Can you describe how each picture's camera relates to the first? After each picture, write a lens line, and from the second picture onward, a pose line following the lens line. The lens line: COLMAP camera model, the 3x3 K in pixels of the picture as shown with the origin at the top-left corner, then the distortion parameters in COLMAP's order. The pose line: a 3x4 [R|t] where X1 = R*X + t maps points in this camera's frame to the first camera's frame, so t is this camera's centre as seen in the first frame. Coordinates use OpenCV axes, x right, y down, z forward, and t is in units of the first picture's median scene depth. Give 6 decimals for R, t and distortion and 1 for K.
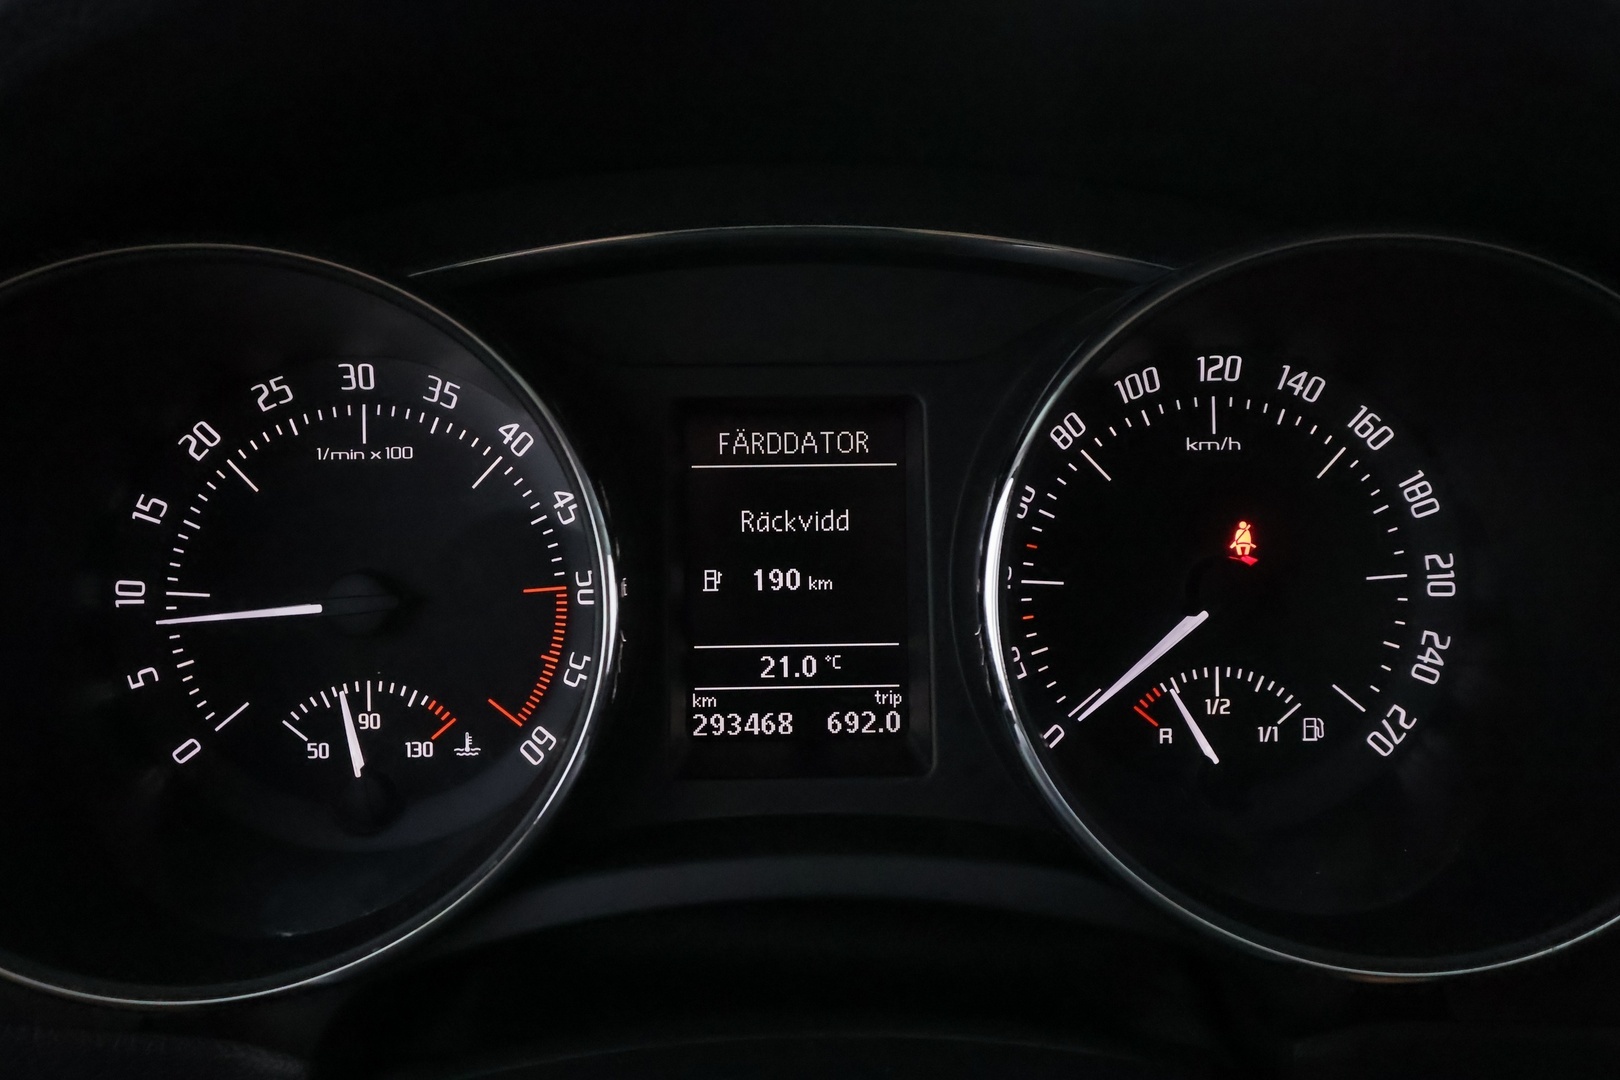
lens RADIAL K [[1286.7, 0, 807.5], [0, 1286.7, 548.7], [0, 0, 1]] dist [-0.000504, -0.010379]
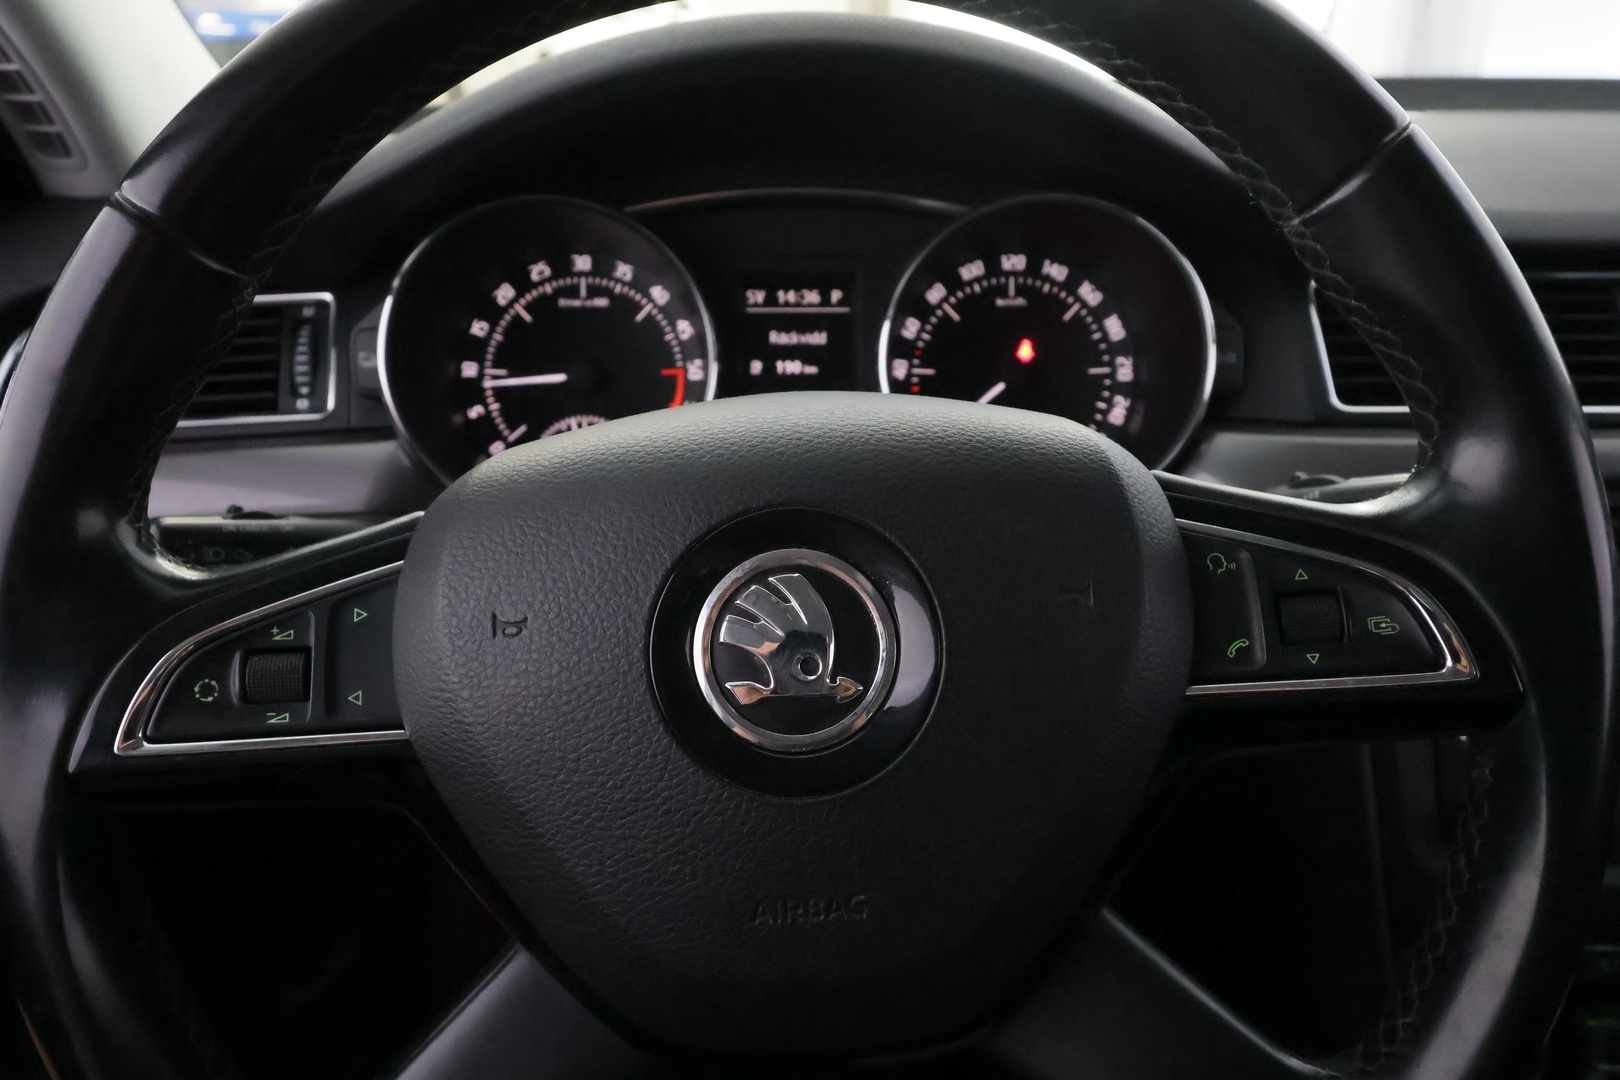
lens RADIAL K [[1286.7, 0, 812.3], [0, 1286.7, 530.2], [0, 0, 1]] dist [-0.000504, -0.010379]
pose [[0.999856, 0.009777, -0.013848, 0.042853], [-0.009375, 0.999540, 0.028835, 0.218517], [0.014123, -0.028701, 0.999488, -1.000353]]
